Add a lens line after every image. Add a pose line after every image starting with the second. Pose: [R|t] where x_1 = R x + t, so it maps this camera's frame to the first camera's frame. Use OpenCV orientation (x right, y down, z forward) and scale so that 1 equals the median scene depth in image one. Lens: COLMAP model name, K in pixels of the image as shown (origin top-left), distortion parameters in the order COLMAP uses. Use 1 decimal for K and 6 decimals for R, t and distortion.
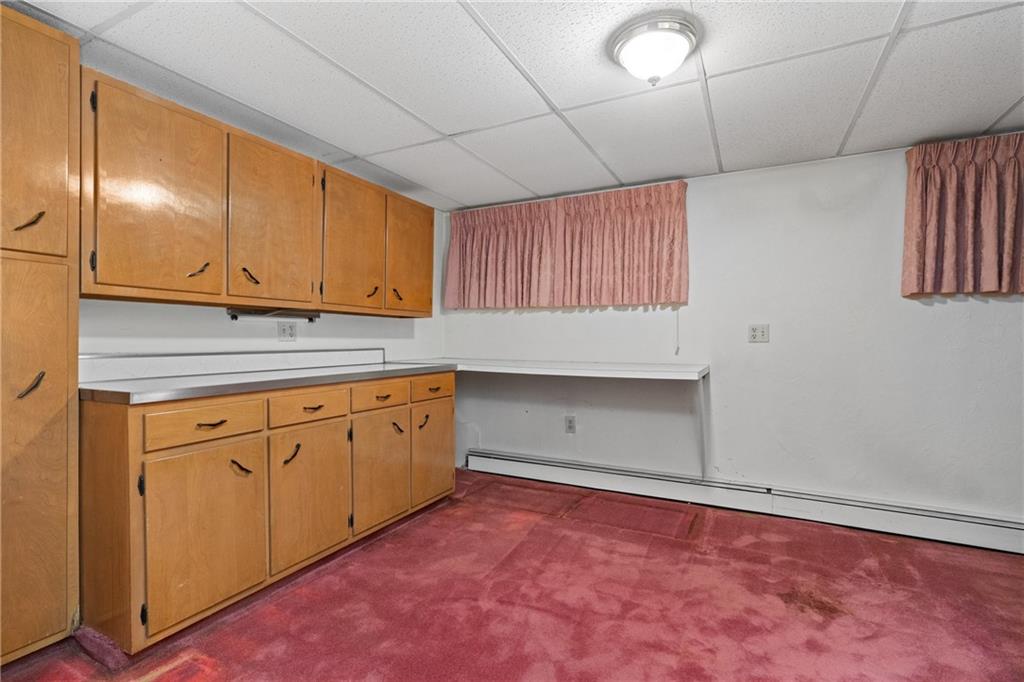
lens RADIAL K [[464.7, 0, 512.8], [0, 464.7, 343.8], [0, 0, 1]] dist [-0.003819, 0.001437]
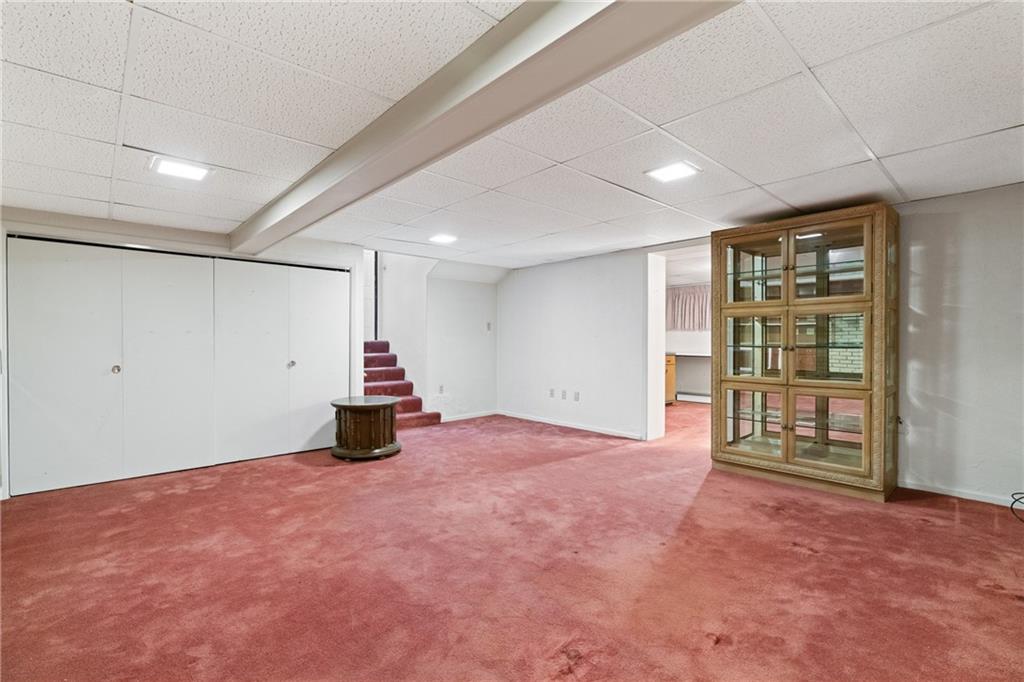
lens RADIAL K [[464.7, 0, 512.2], [0, 464.7, 341.6], [0, 0, 1]] dist [-0.003819, 0.001437]
pose [[0.936559, -0.011281, -0.350329, -0.053695], [0.007574, 0.999900, -0.011951, 0.006183], [0.350429, 0.008540, 0.936550, -1.471257]]
